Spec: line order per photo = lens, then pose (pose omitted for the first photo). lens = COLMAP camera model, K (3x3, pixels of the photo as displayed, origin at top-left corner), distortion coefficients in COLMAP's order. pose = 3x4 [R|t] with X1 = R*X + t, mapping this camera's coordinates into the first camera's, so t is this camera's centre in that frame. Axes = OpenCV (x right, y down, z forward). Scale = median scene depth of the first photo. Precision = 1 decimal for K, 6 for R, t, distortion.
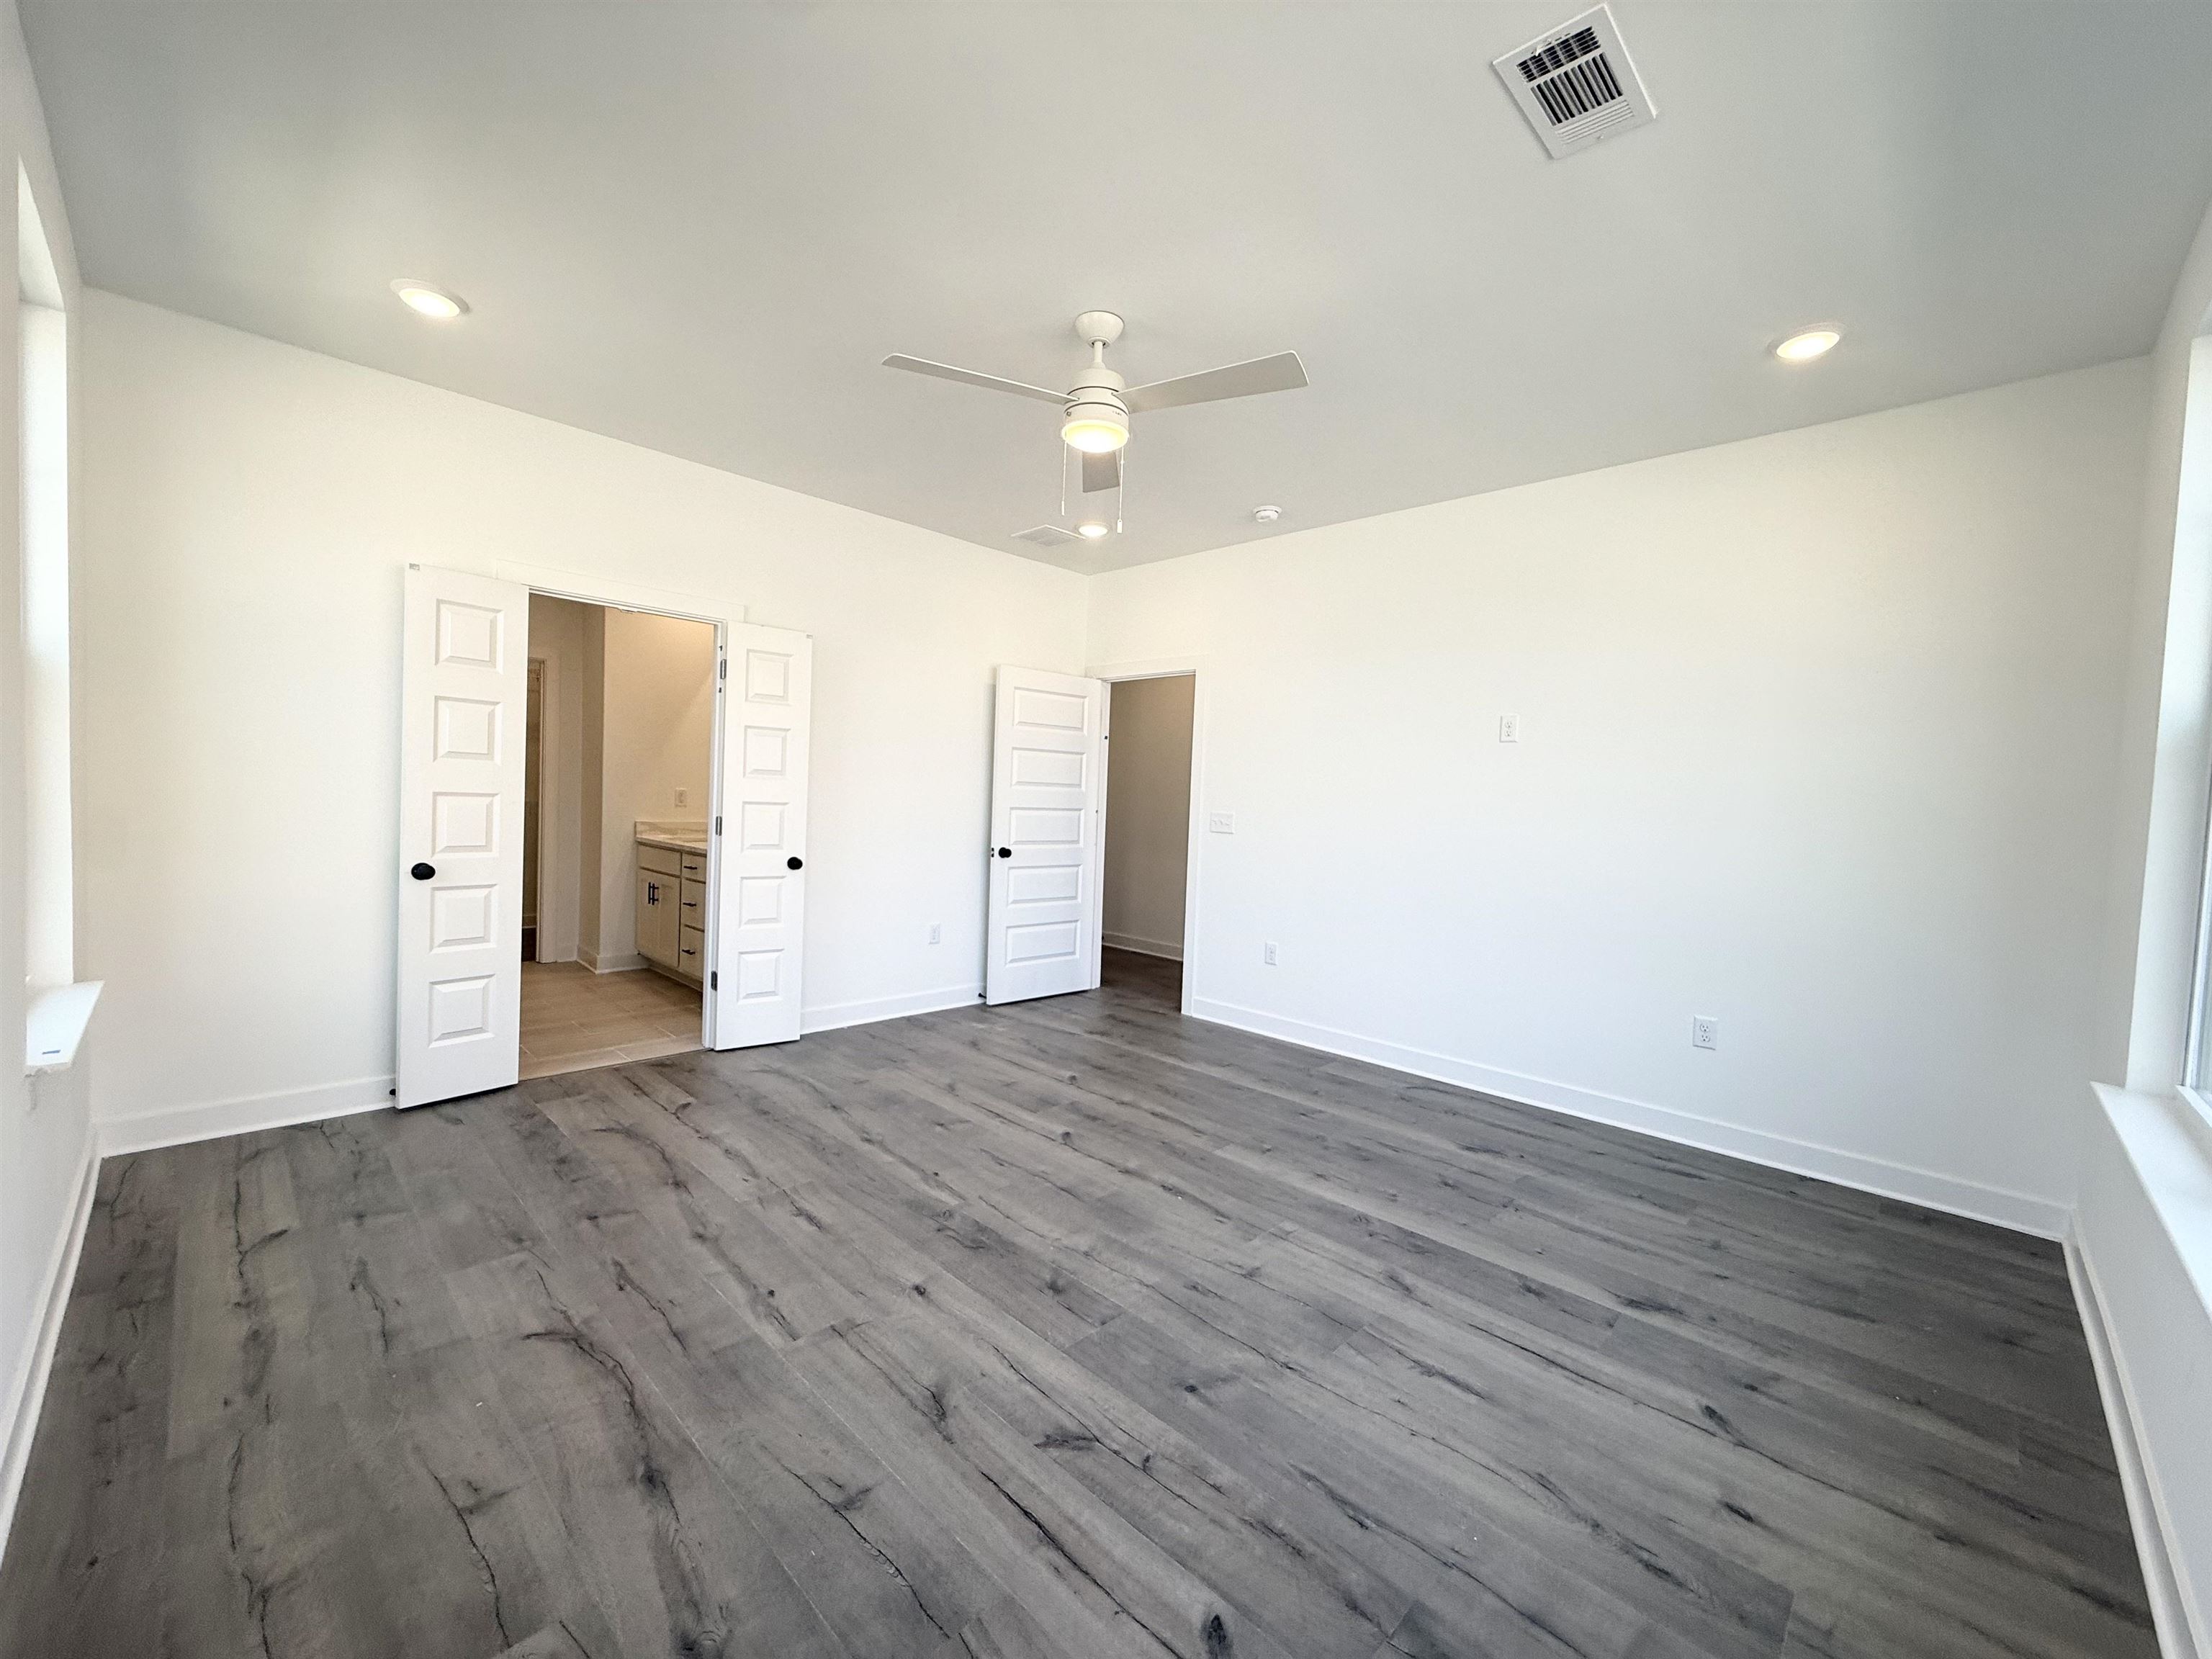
lens RADIAL K [[878.0, 0, 1107.2], [0, 878.0, 829.1], [0, 0, 1]] dist [-0.001634, 0.000420]
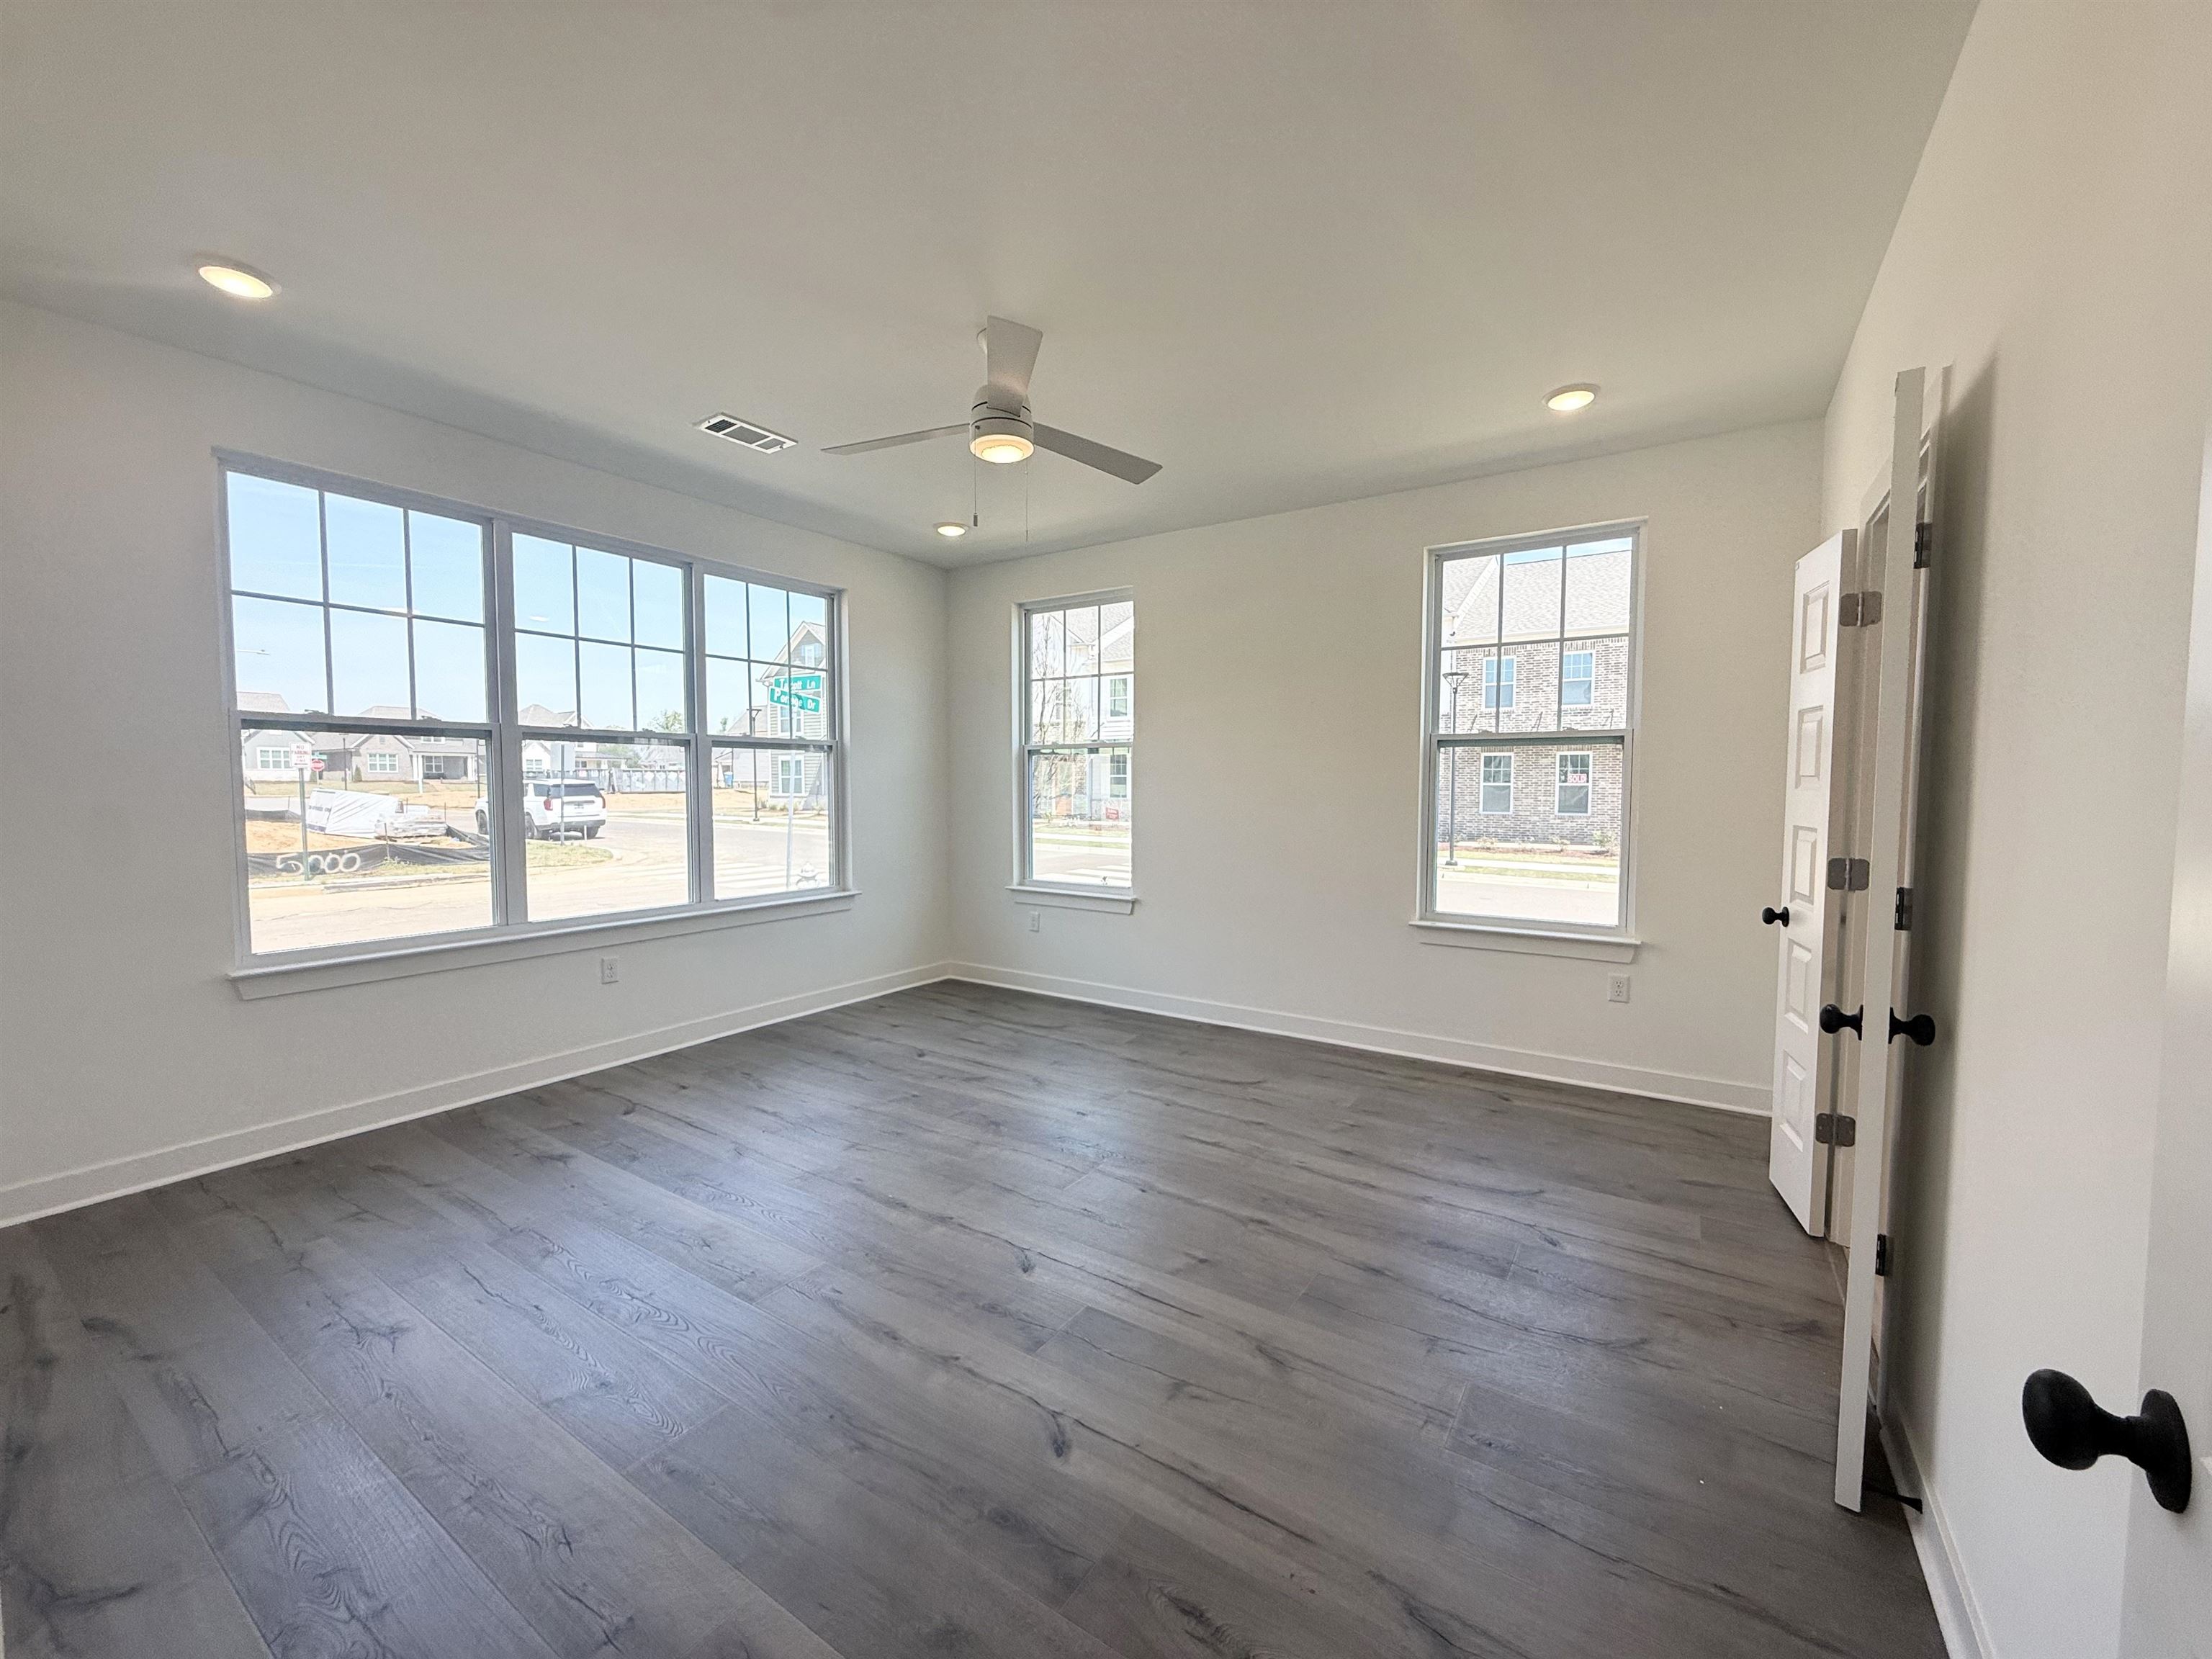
lens RADIAL K [[878.0, 0, 1102.4], [0, 878.0, 836.2], [0, 0, 1]] dist [-0.001634, 0.000420]
pose [[-0.982317, -0.031616, -0.184539, 0.043281], [-0.048296, 0.995072, 0.086602, -0.082711], [0.180892, 0.093983, -0.979002, 1.964990]]
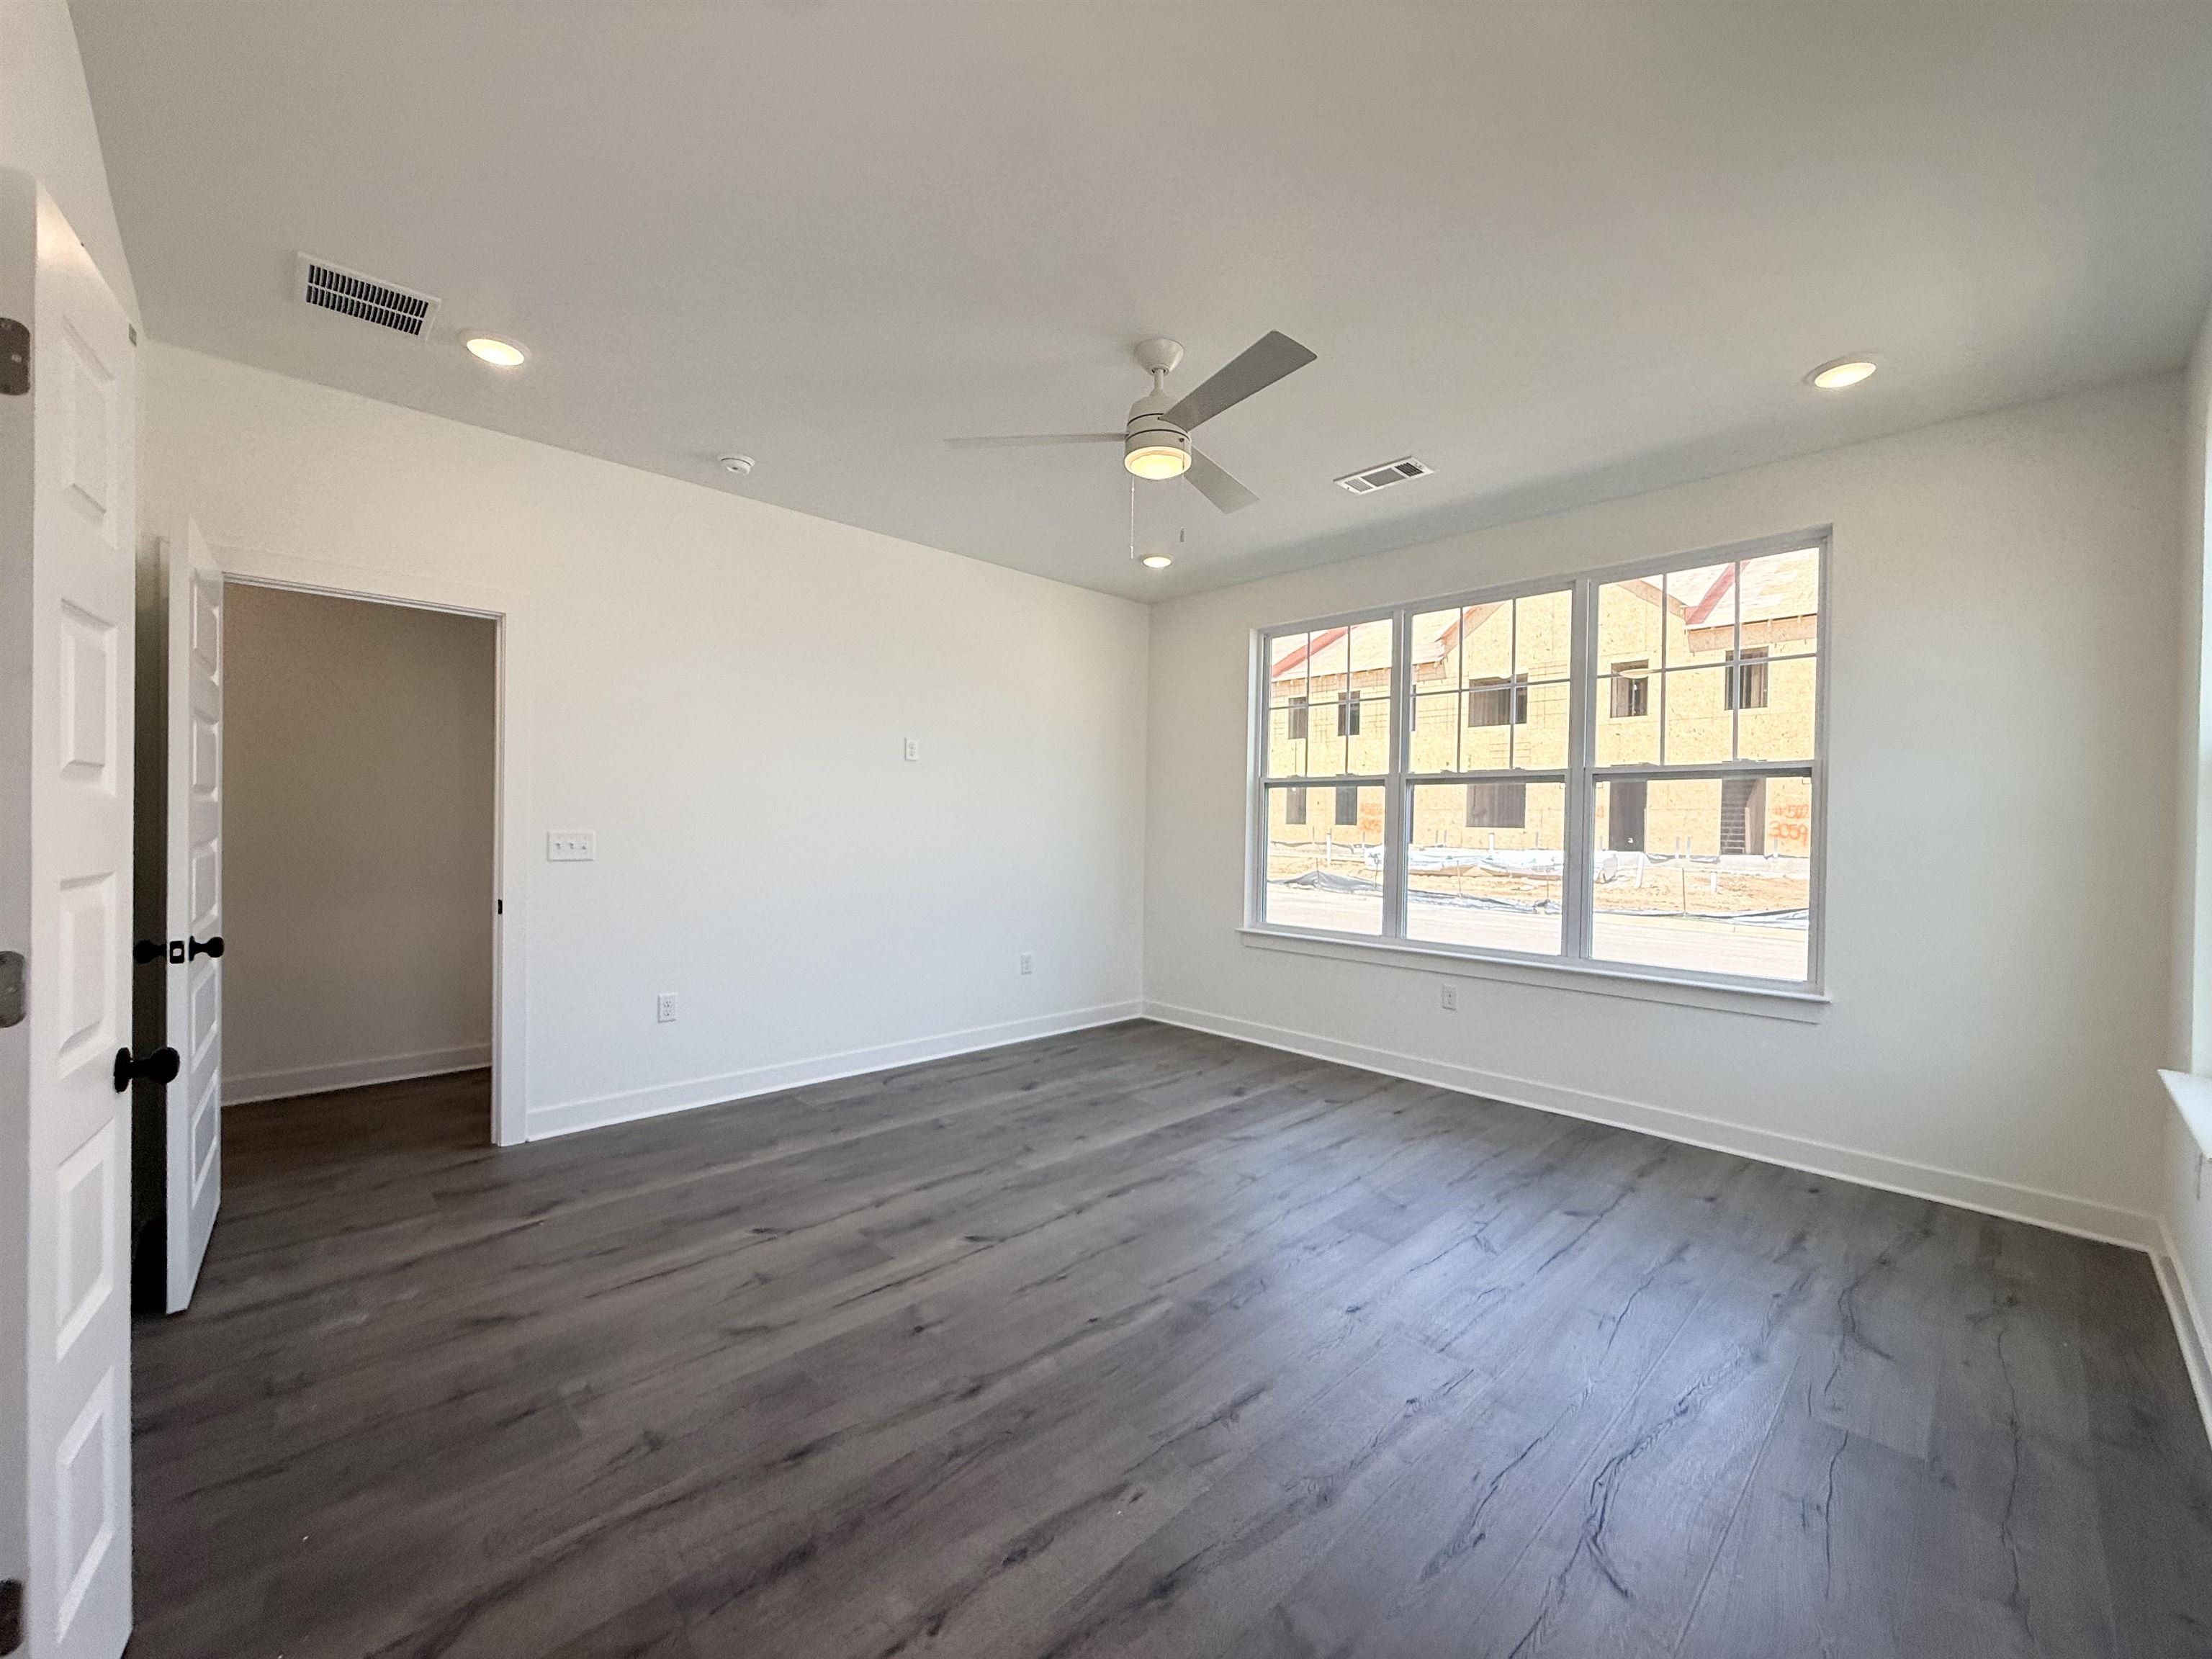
lens RADIAL K [[878.0, 0, 1093.3], [0, 878.0, 832.9], [0, 0, 1]] dist [-0.001634, 0.000420]
pose [[0.040534, -0.050870, 0.997882, -0.974036], [0.022304, 0.998500, 0.049995, -0.077414], [-0.998929, 0.020230, 0.041607, 0.988020]]
